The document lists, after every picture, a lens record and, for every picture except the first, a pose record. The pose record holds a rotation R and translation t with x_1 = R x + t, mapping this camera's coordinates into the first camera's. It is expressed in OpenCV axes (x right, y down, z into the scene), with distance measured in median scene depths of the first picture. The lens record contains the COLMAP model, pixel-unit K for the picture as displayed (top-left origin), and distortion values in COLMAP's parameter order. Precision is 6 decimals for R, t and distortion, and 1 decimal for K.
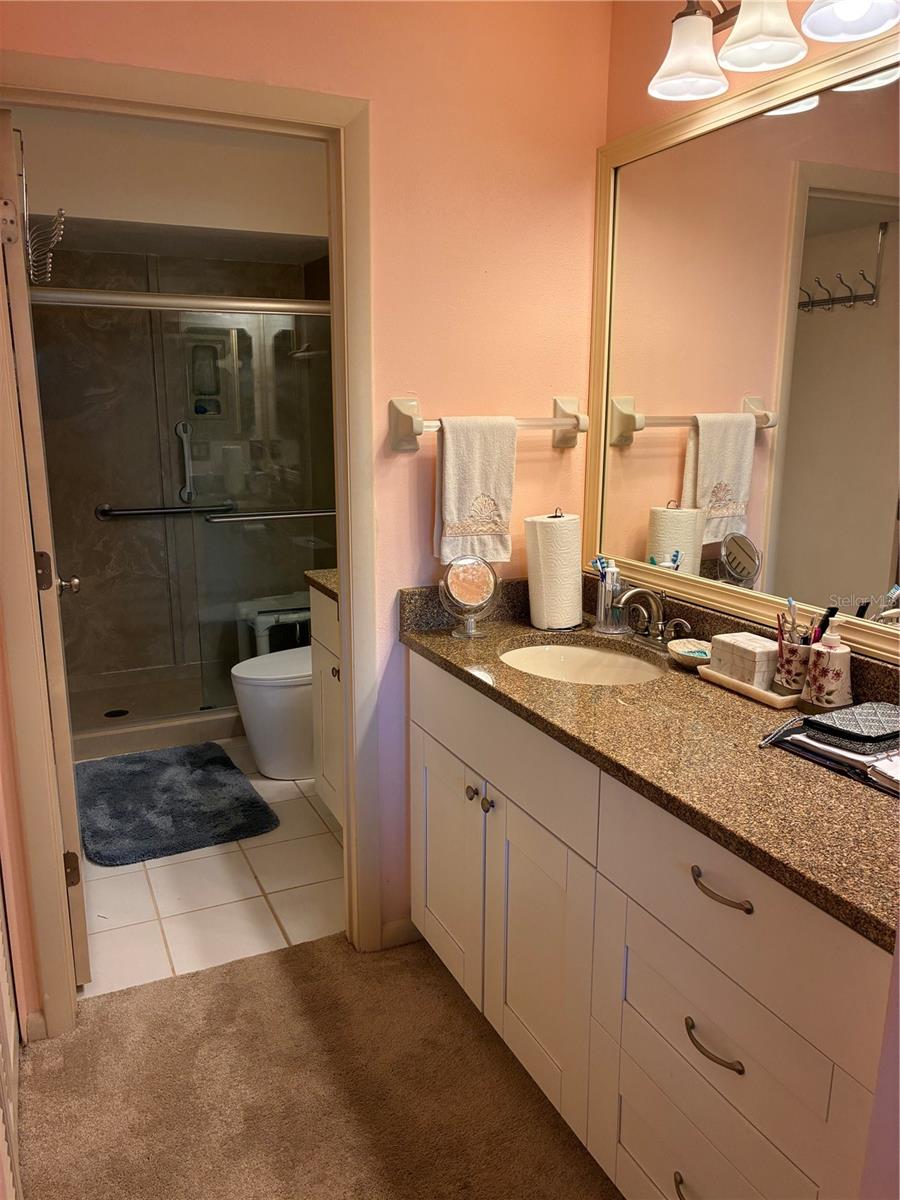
lens RADIAL K [[909.2, 0, 447.6], [0, 909.2, 602.0], [0, 0, 1]] dist [0.039757, -0.058592]
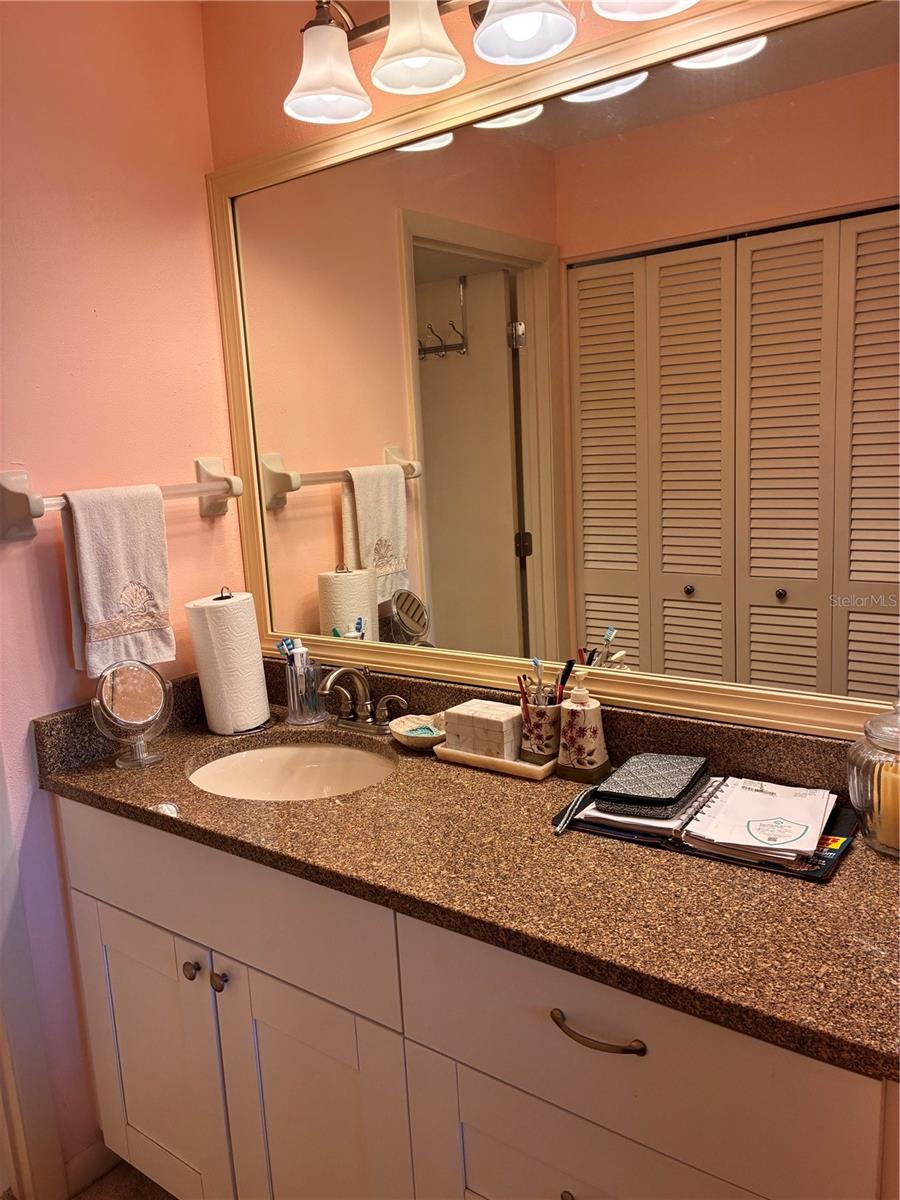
lens RADIAL K [[909.2, 0, 443.9], [0, 909.2, 597.4], [0, 0, 1]] dist [0.039757, -0.058592]
pose [[0.884416, -0.128999, 0.448518, -0.085652], [0.158405, 0.986963, -0.028491, -0.042225], [-0.438995, 0.096245, 0.893320, 0.176855]]
